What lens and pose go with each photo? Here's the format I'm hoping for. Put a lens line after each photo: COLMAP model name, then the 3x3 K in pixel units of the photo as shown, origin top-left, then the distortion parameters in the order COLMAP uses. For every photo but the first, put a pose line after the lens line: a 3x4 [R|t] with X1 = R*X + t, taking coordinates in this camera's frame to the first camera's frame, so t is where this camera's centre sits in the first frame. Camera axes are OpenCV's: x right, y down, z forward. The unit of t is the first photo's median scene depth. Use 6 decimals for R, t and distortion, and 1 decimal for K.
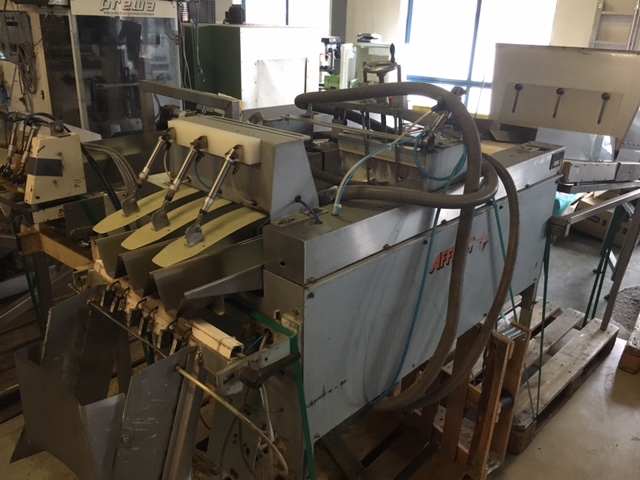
lens RADIAL K [[549.9, 0, 320.0], [0, 549.9, 240.0], [0, 0, 1]] dist [0.115827, -0.147985]
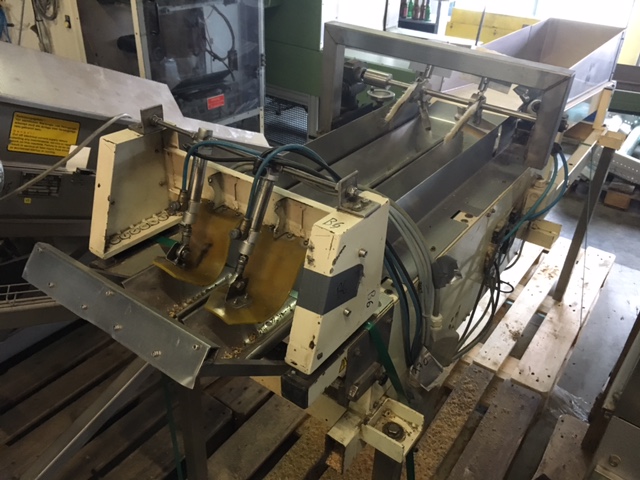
lens RADIAL K [[549.9, 0, 320.0], [0, 549.9, 240.0], [0, 0, 1]] dist [0.115827, -0.147985]
pose [[0.997784, -0.031690, 0.058502, -0.245657], [0.021299, 0.985147, 0.170385, -0.111531], [-0.063032, -0.168761, 0.983639, 0.276000]]
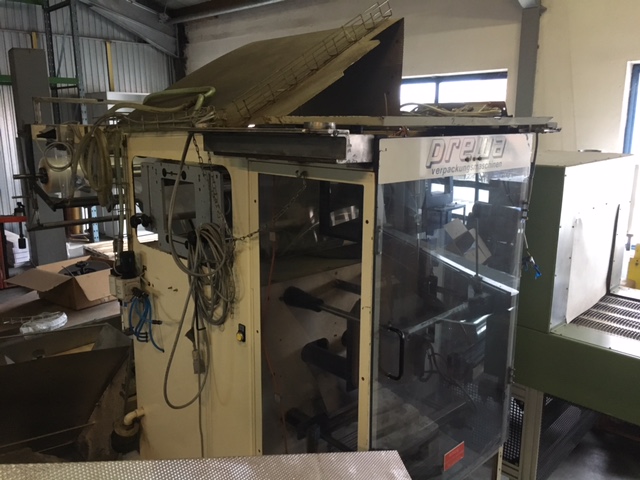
lens RADIAL K [[549.9, 0, 320.0], [0, 549.9, 240.0], [0, 0, 1]] dist [0.115827, -0.147985]
pose [[0.996781, -0.009657, -0.079584, -0.405427], [-0.003842, 0.985823, -0.167747, -0.266931], [0.080076, 0.167513, 0.982612, 0.560330]]
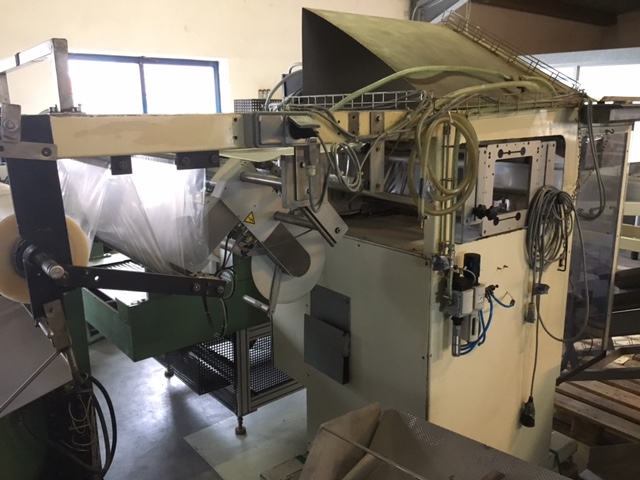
lens RADIAL K [[549.9, 0, 320.0], [0, 549.9, 240.0], [0, 0, 1]] dist [0.115827, -0.147985]
pose [[0.142542, -0.253047, 0.956895, -1.143905], [0.378099, 0.907371, 0.183628, -0.506102], [-0.914726, 0.335626, 0.225015, 1.124784]]
